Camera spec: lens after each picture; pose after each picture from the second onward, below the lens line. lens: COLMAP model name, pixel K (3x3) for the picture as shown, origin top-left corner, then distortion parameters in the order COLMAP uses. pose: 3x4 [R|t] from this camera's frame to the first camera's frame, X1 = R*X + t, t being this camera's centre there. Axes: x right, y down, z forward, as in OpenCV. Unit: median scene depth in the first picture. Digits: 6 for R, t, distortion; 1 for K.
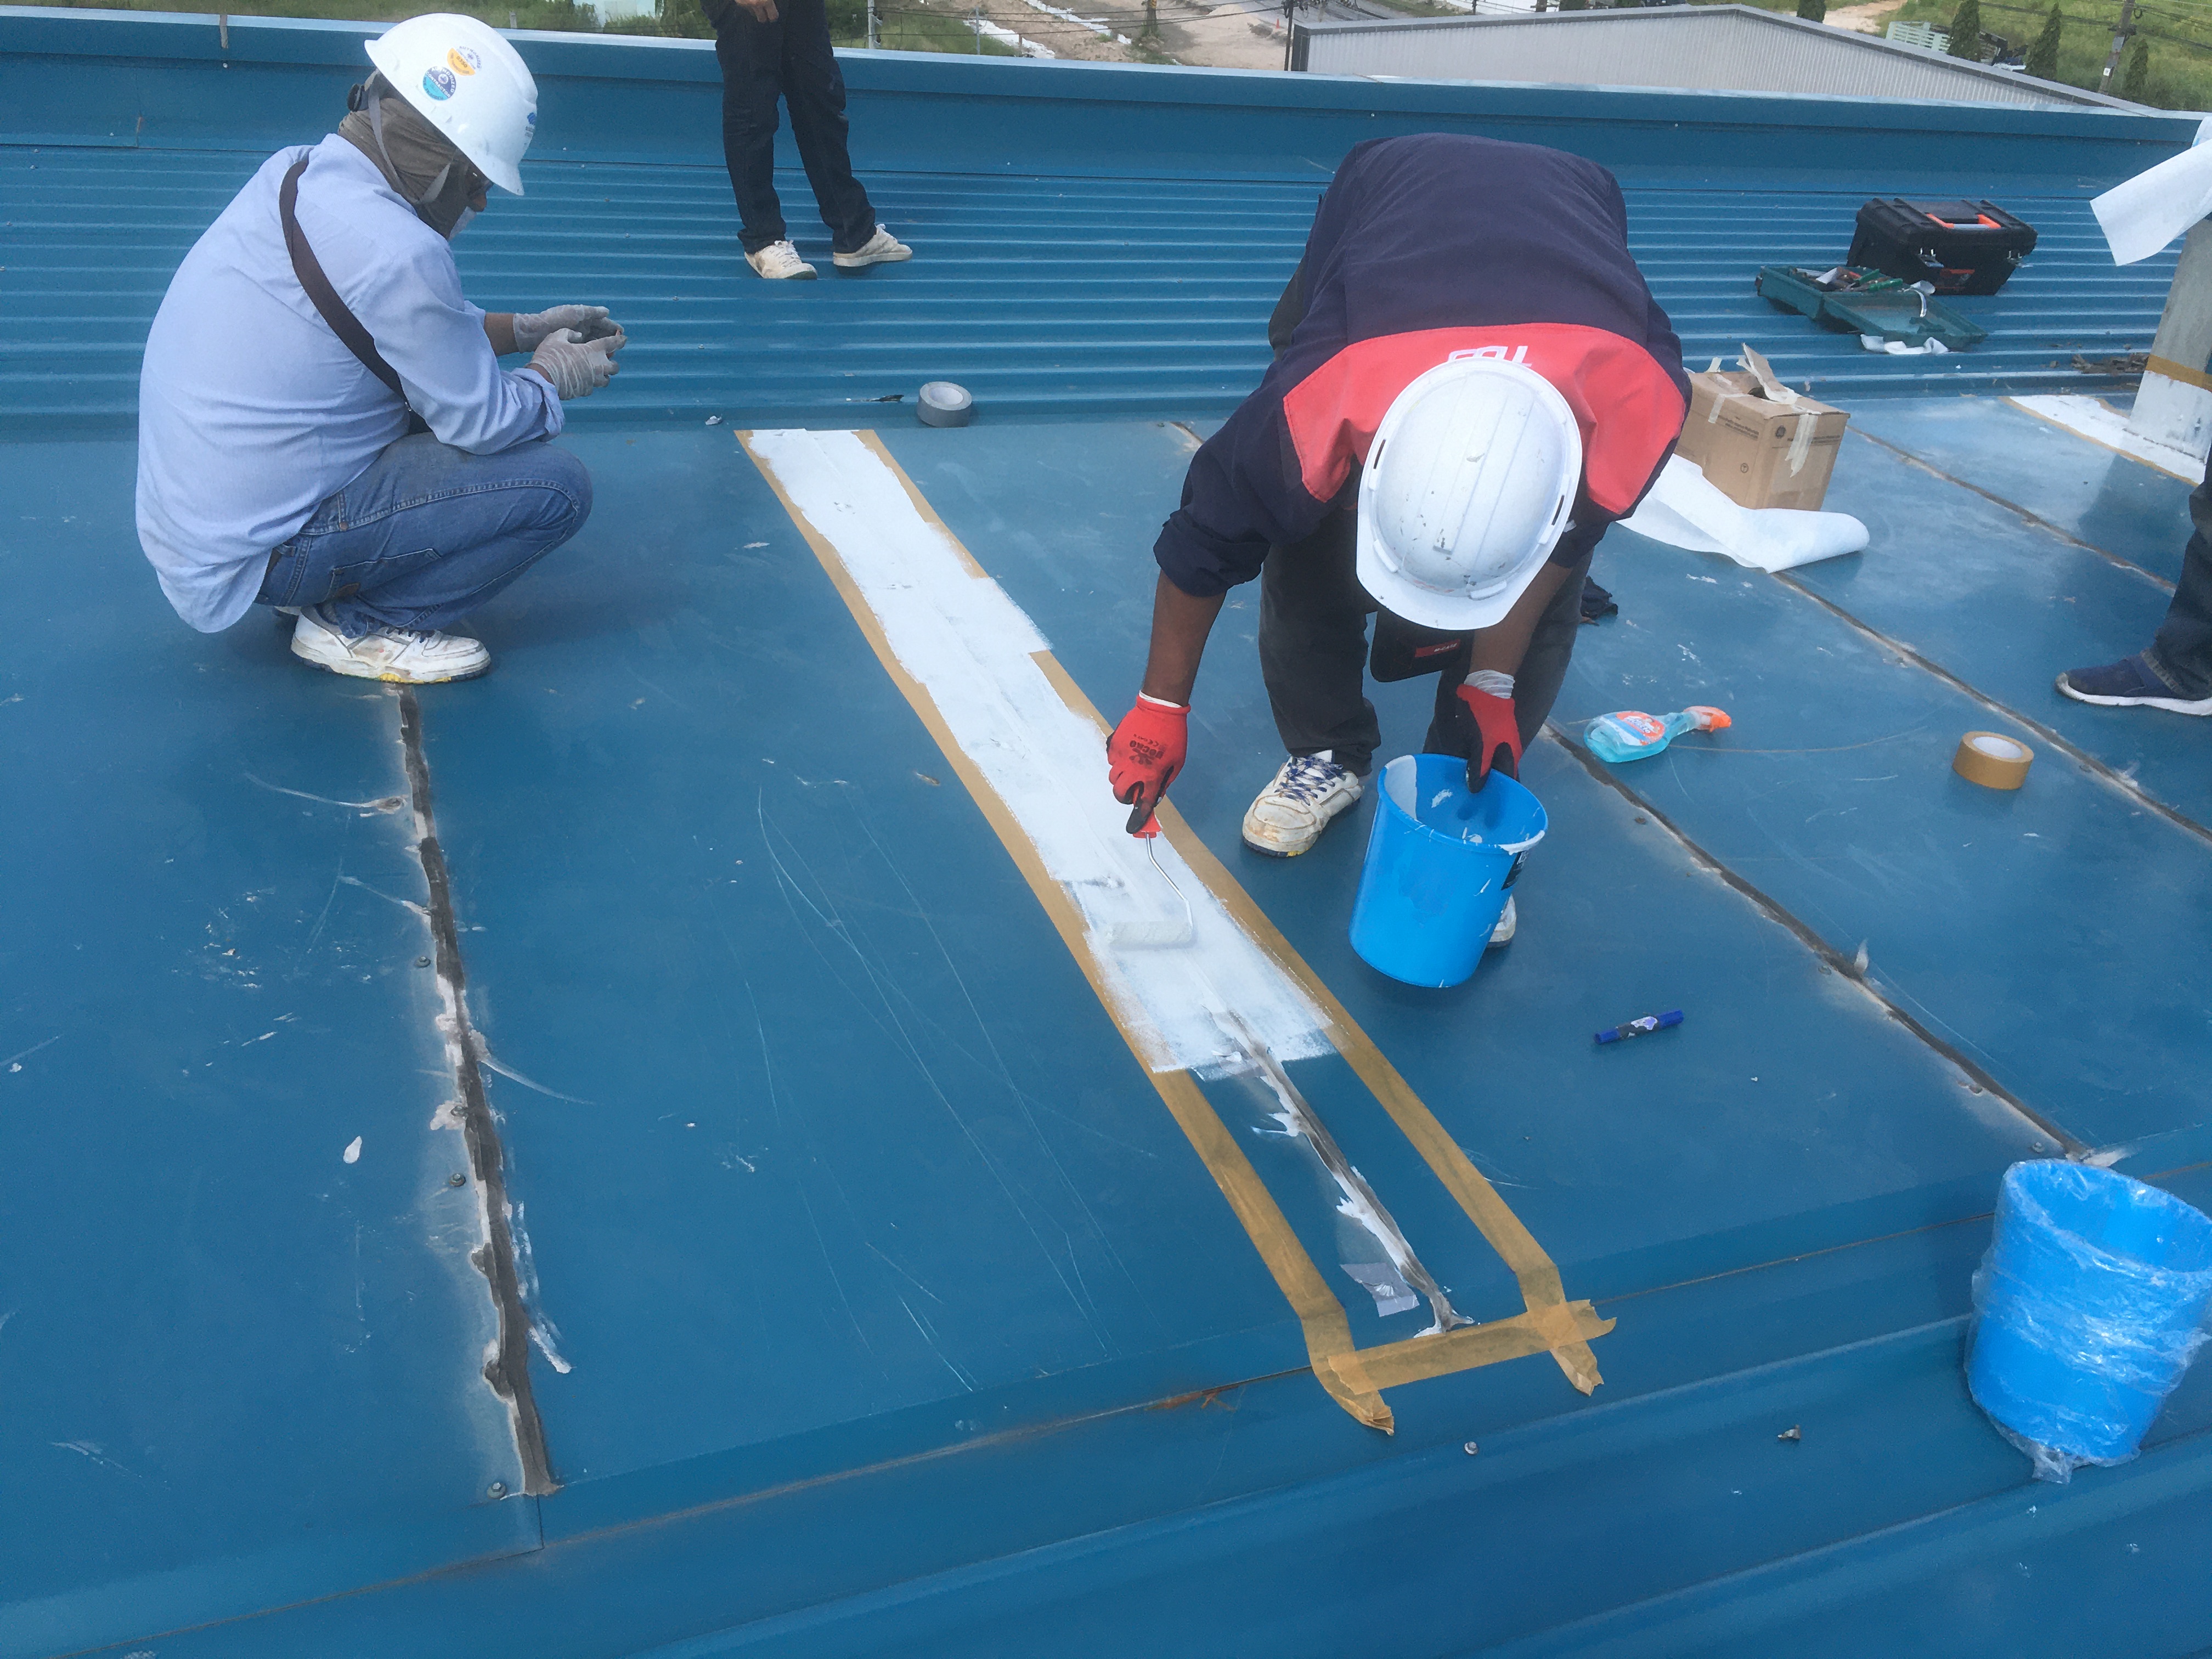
lens RADIAL K [[1876.1, 0, 1098.4], [0, 1876.1, 832.9], [0, 0, 1]] dist [0.029765, -0.051602]
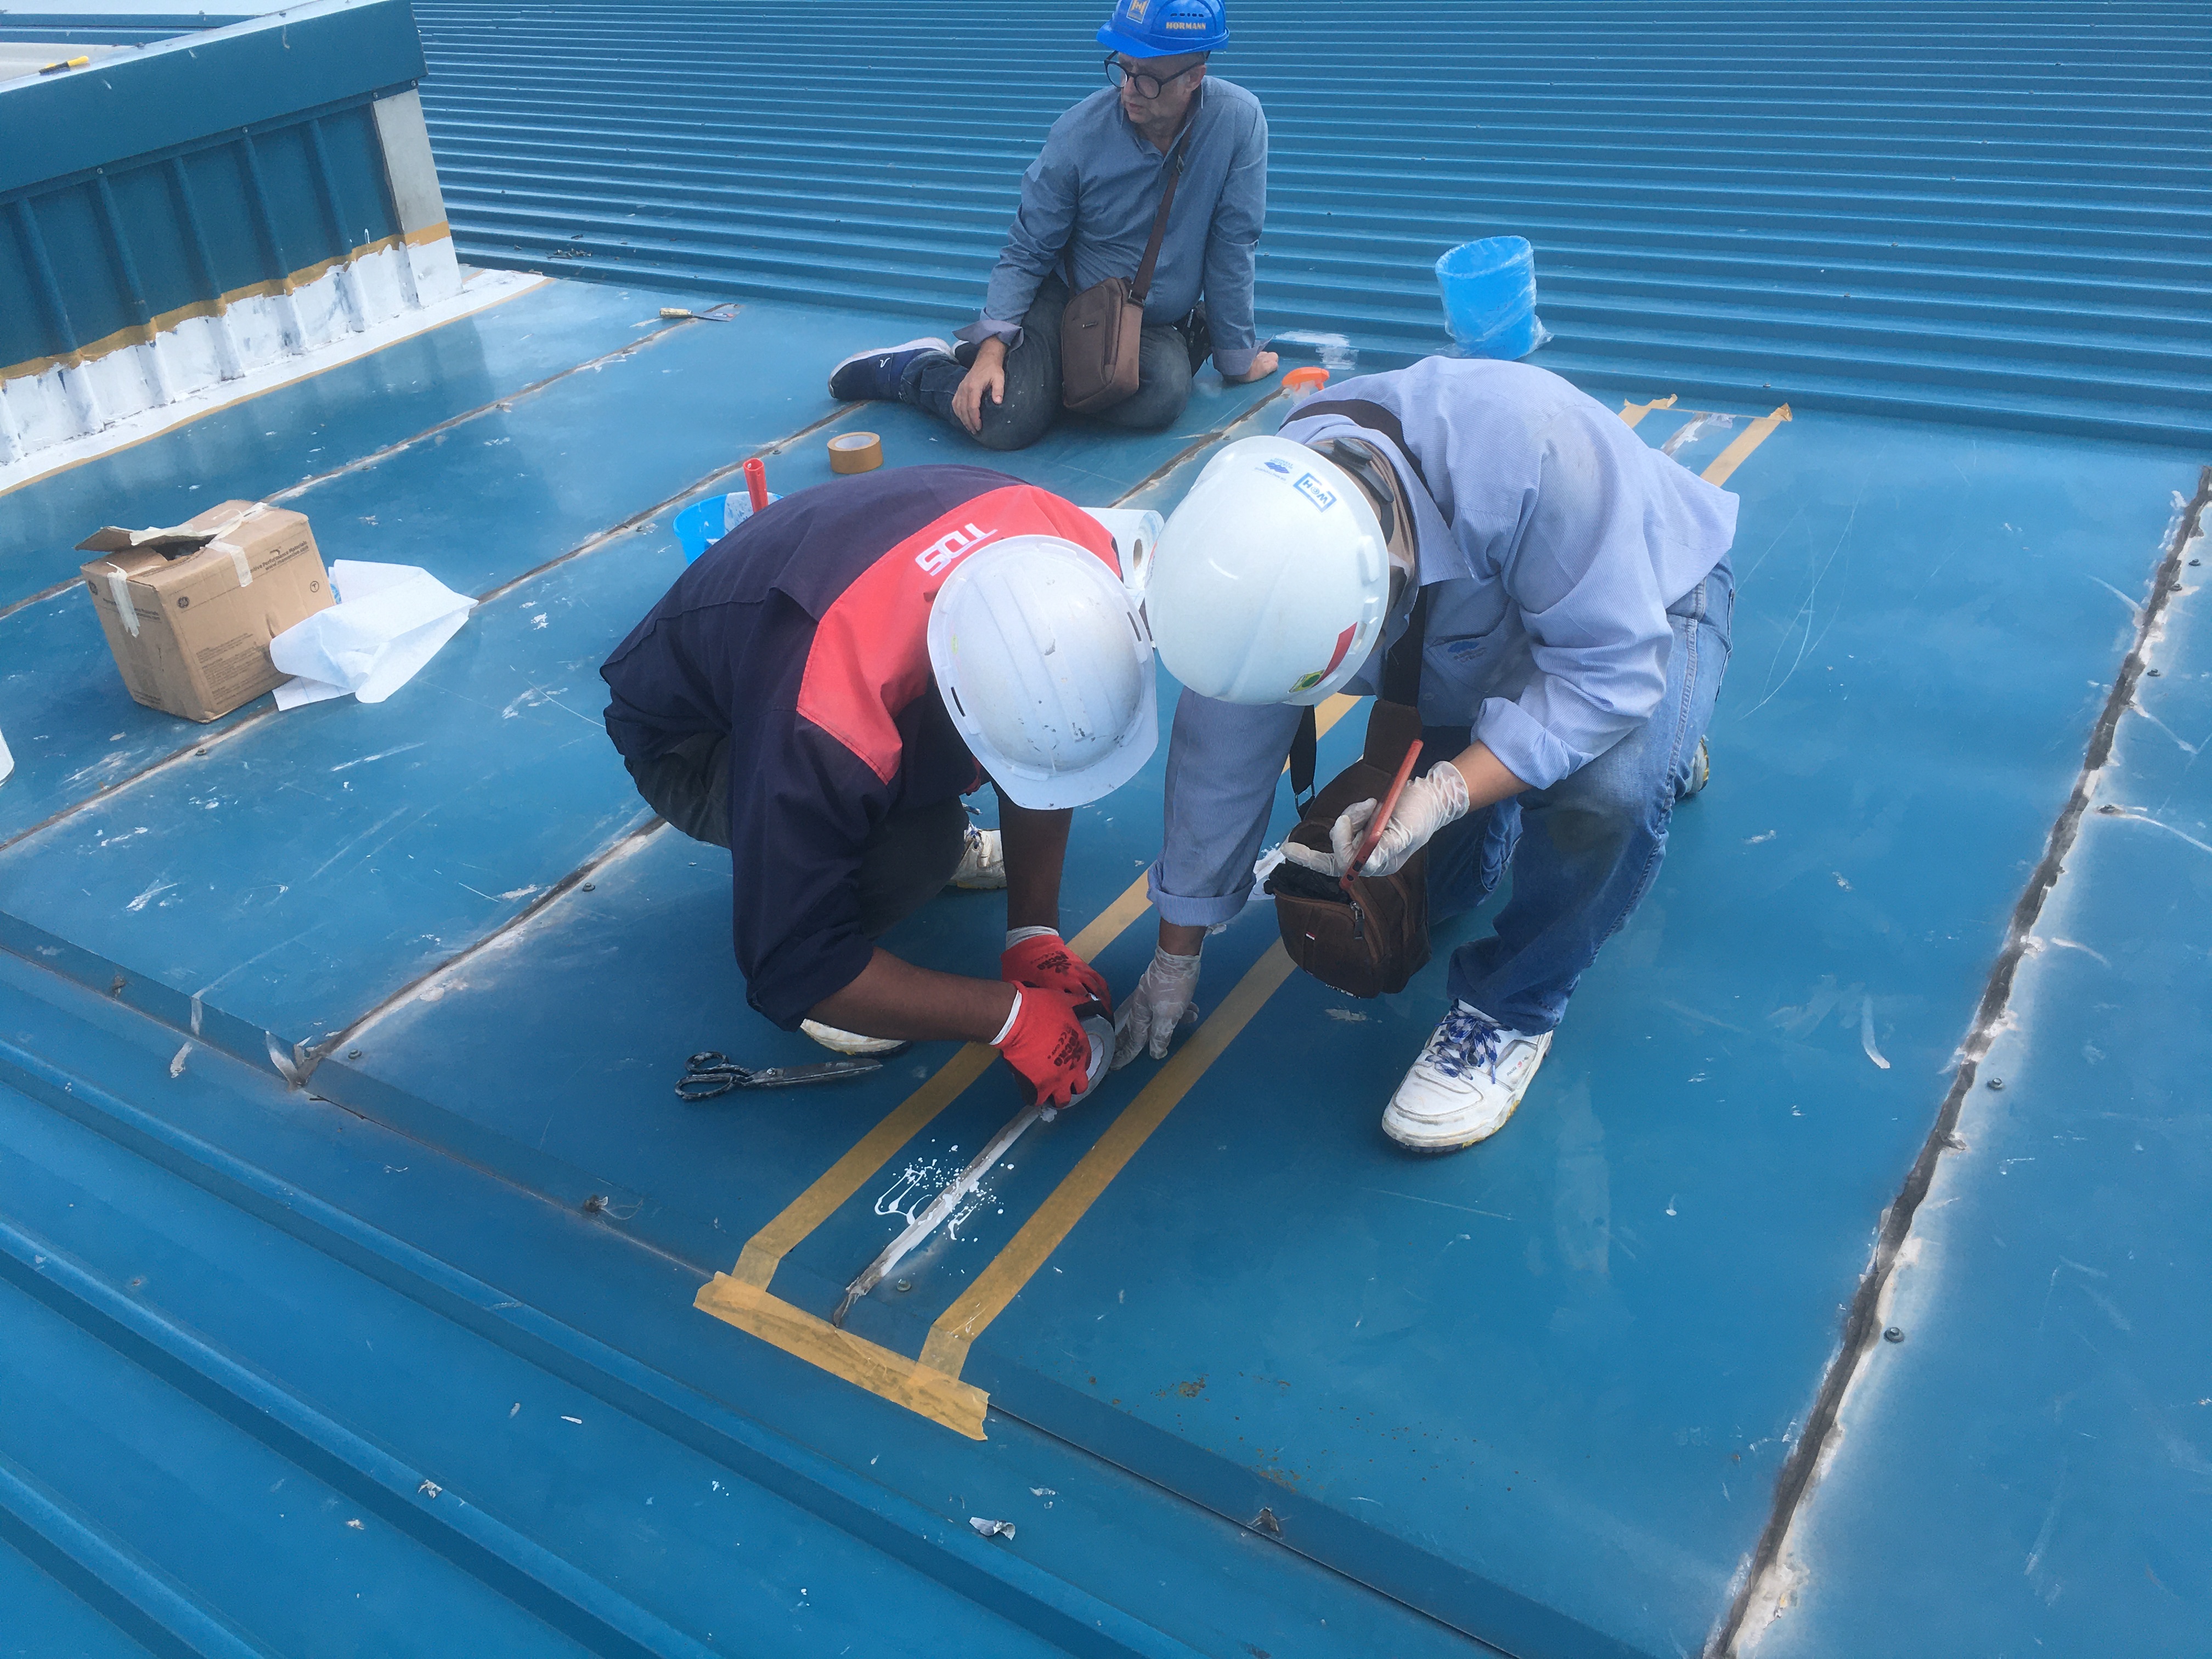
lens RADIAL K [[1876.1, 0, 1100.0], [0, 1876.1, 827.1], [0, 0, 1]] dist [0.029765, -0.051602]
pose [[-0.578607, -0.471803, 0.665294, -0.792020], [0.446656, 0.499215, 0.742484, -1.044104], [-0.682431, 0.726764, -0.078116, 1.576566]]
